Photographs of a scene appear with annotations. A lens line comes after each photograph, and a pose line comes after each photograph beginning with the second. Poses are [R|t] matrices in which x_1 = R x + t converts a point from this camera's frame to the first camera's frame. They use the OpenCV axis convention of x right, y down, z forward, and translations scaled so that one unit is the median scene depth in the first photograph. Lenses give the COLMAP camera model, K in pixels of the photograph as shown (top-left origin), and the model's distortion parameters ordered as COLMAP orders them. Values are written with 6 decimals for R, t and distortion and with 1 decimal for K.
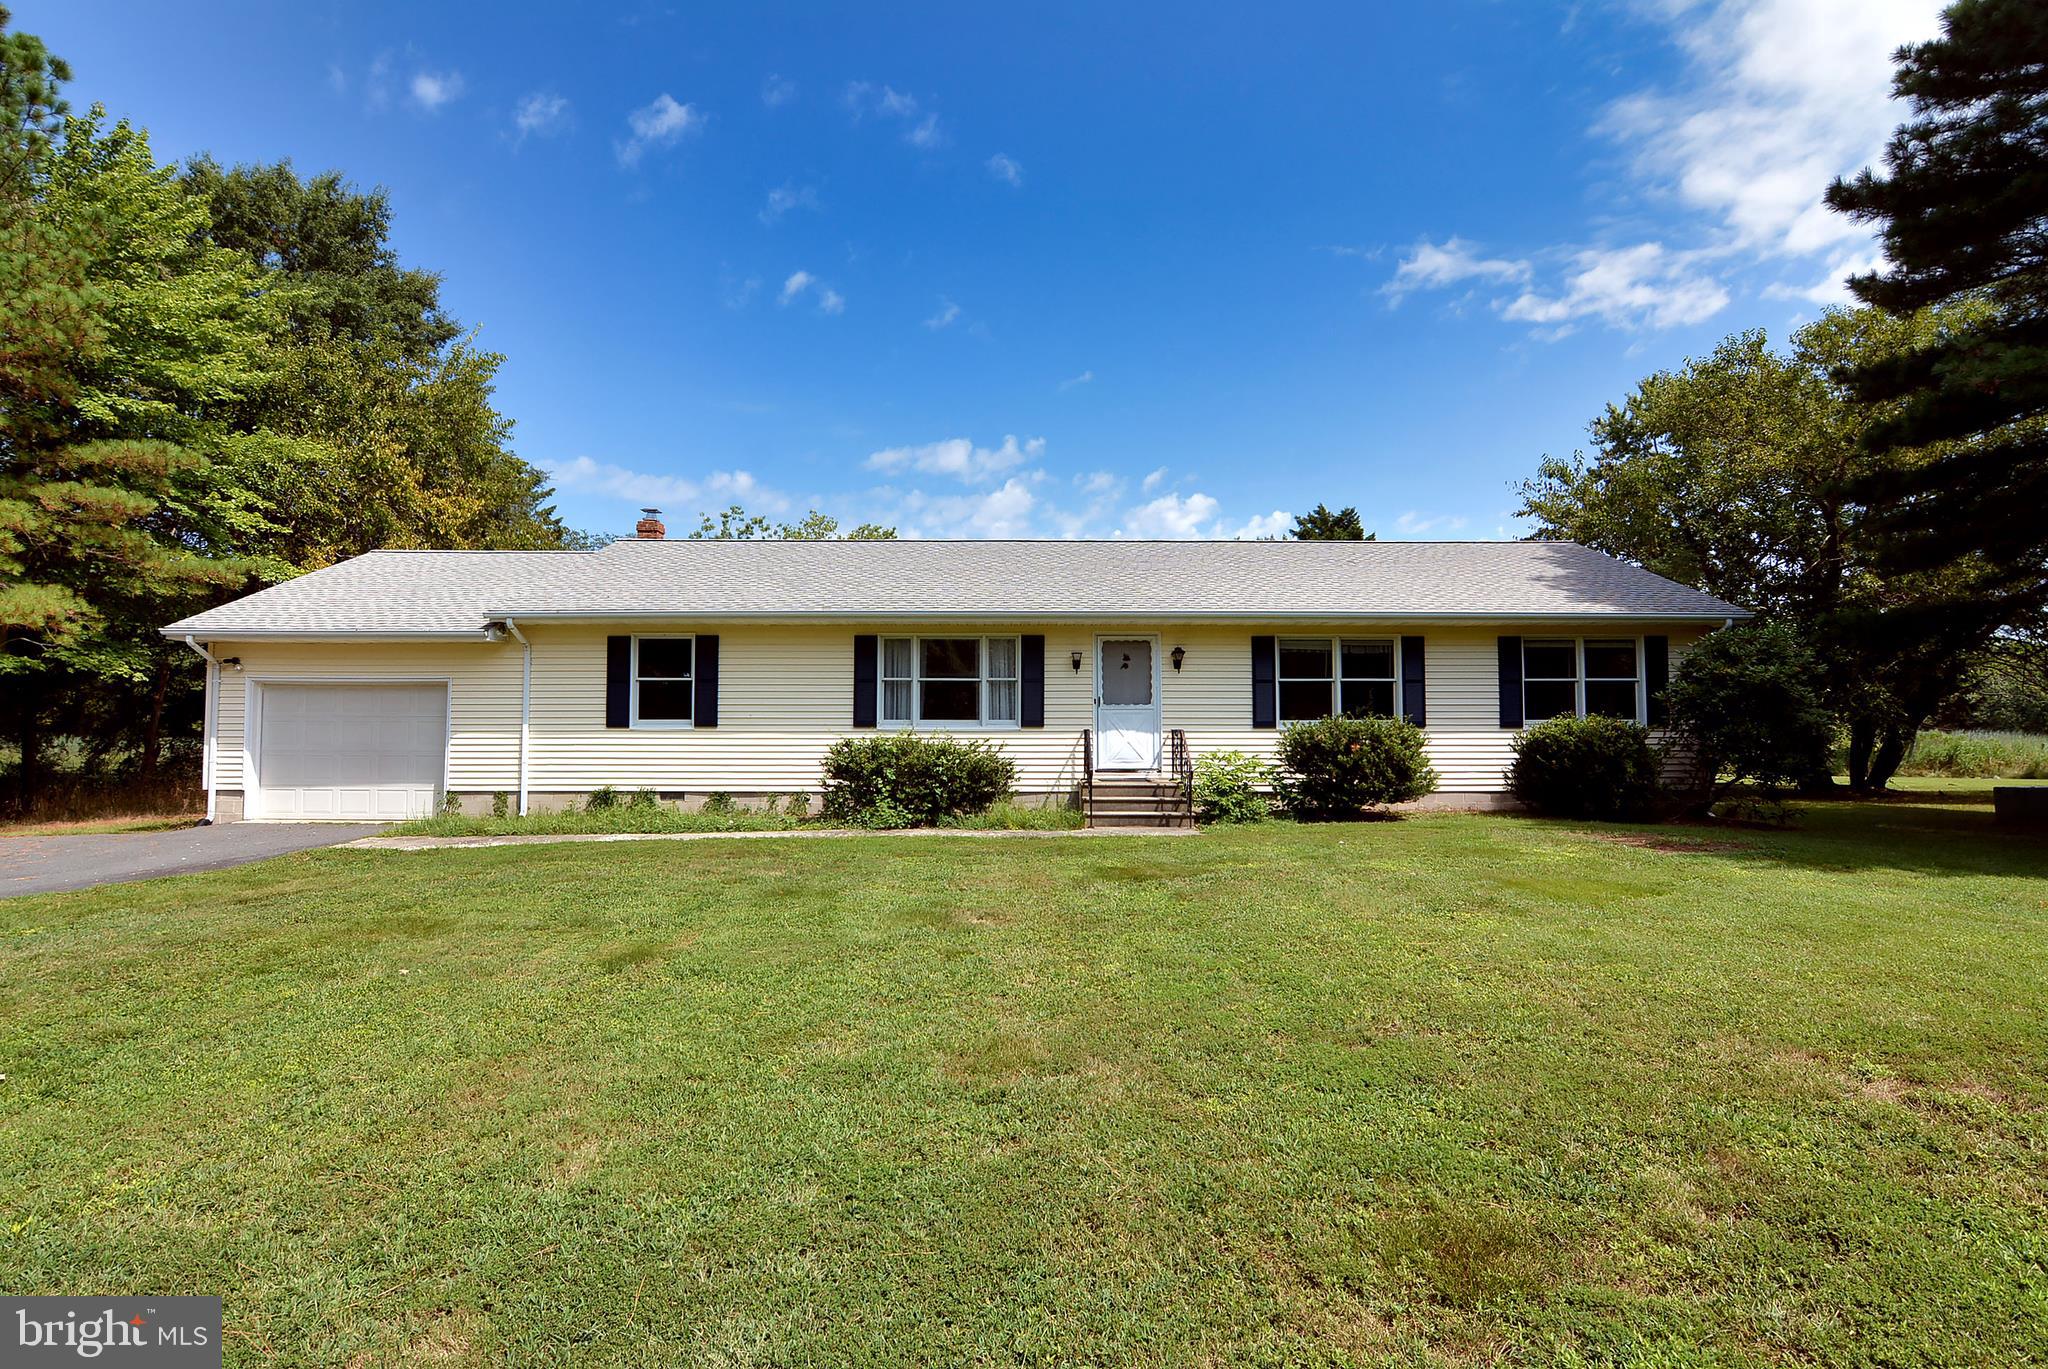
lens RADIAL K [[825.3, 0, 1024.0], [0, 825.3, 684.5], [0, 0, 1]] dist [-0.002711, -0.000240]
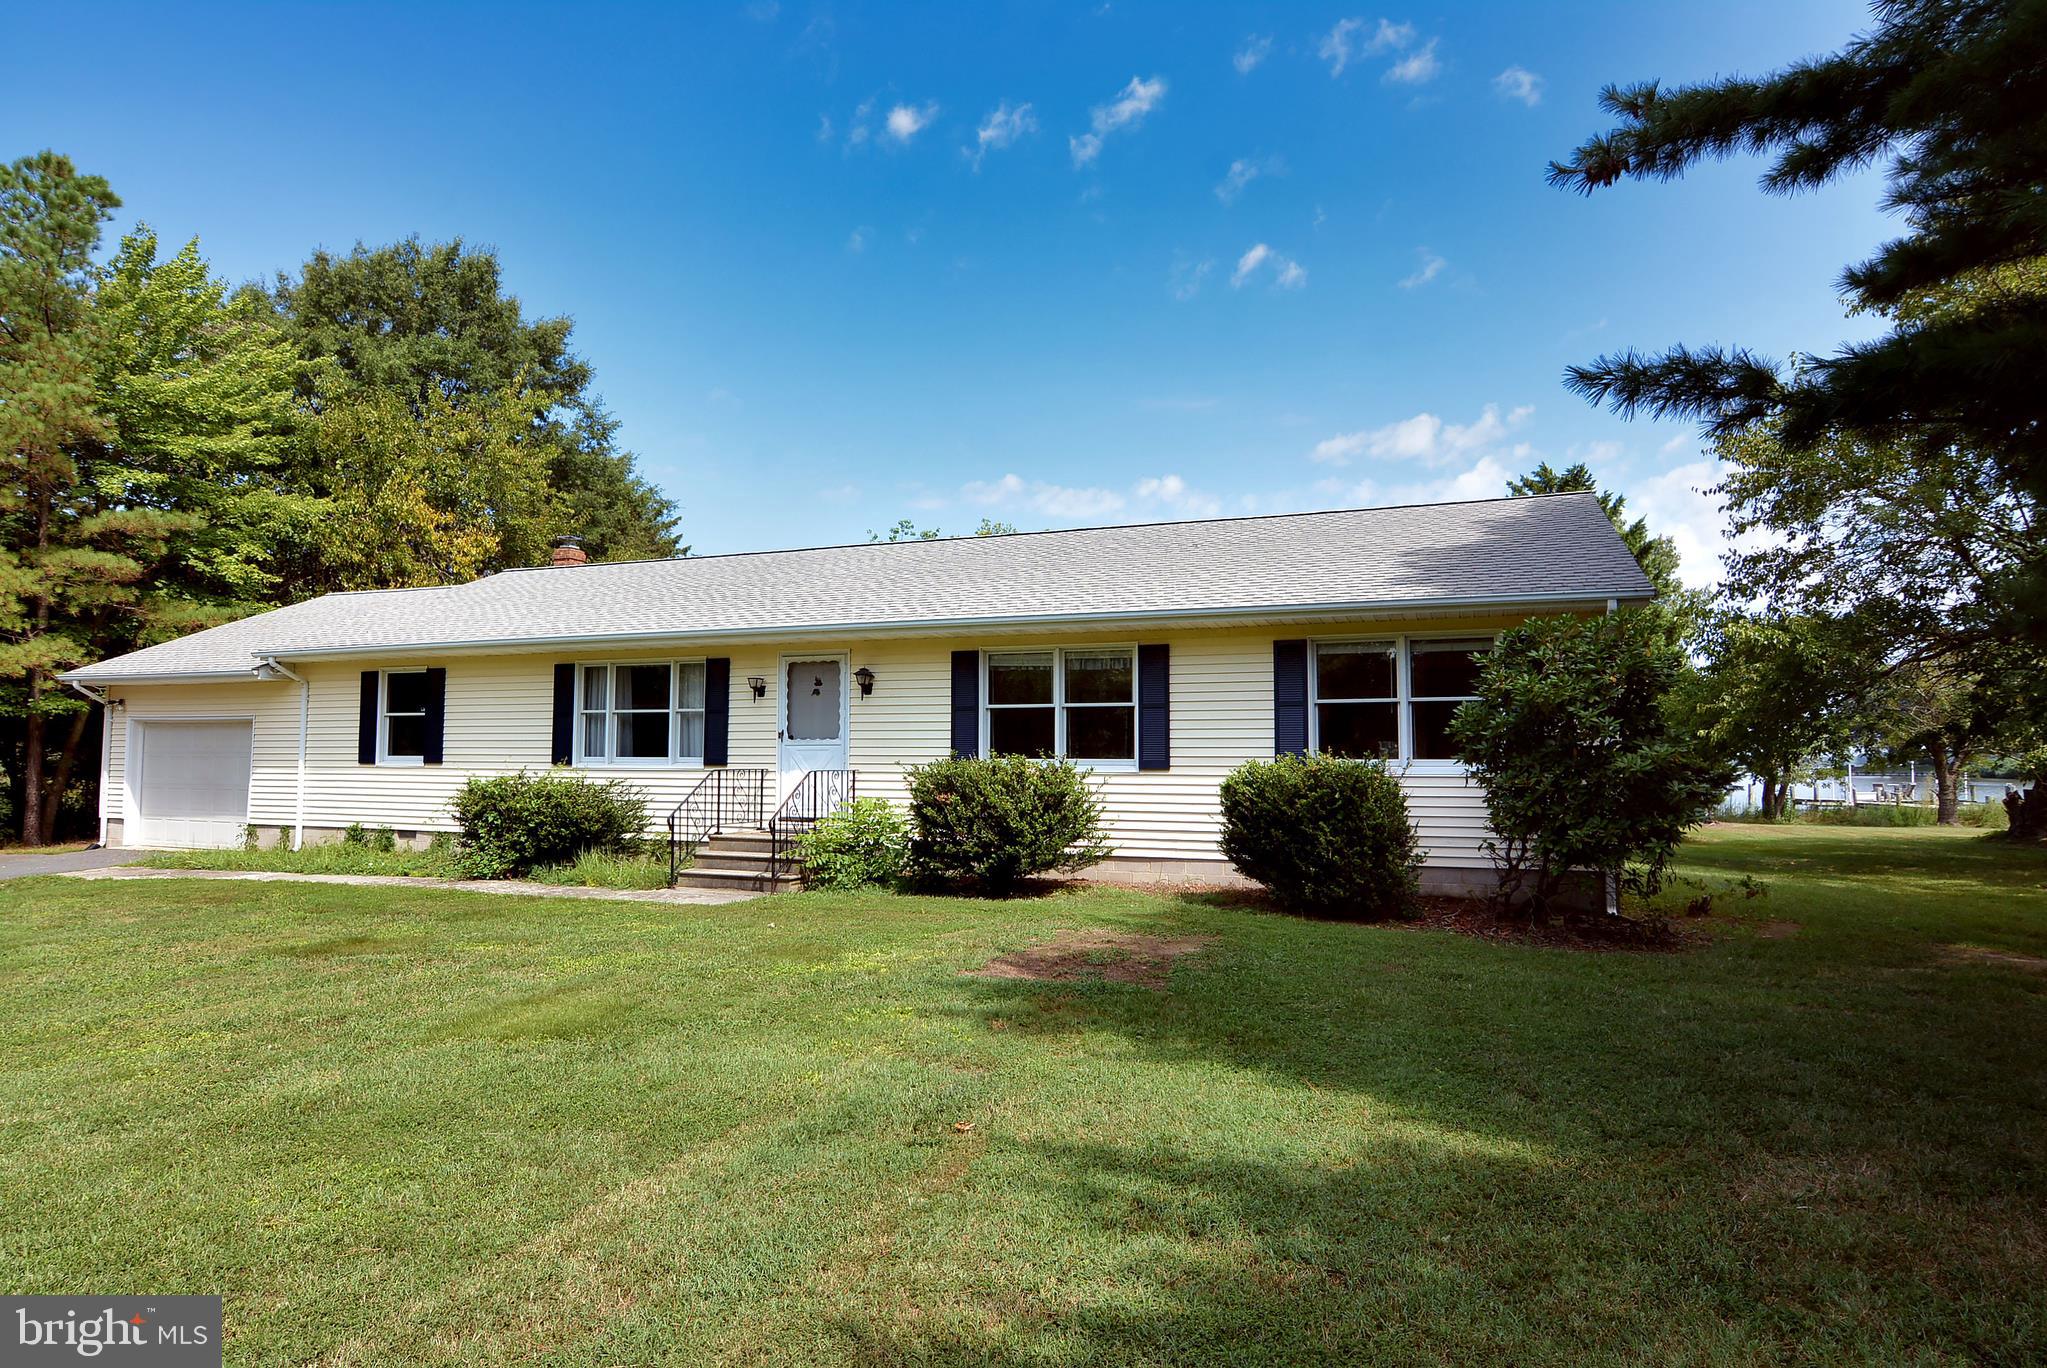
lens RADIAL K [[966.7, 0, 1023.5], [0, 966.7, 684.0], [0, 0, 1]] dist [0.003767, 0.000976]
pose [[0.945299, -0.020587, -0.325555, 0.627082], [0.012213, 0.999540, -0.027746, -0.001340], [0.325976, 0.022252, 0.945116, 0.158397]]
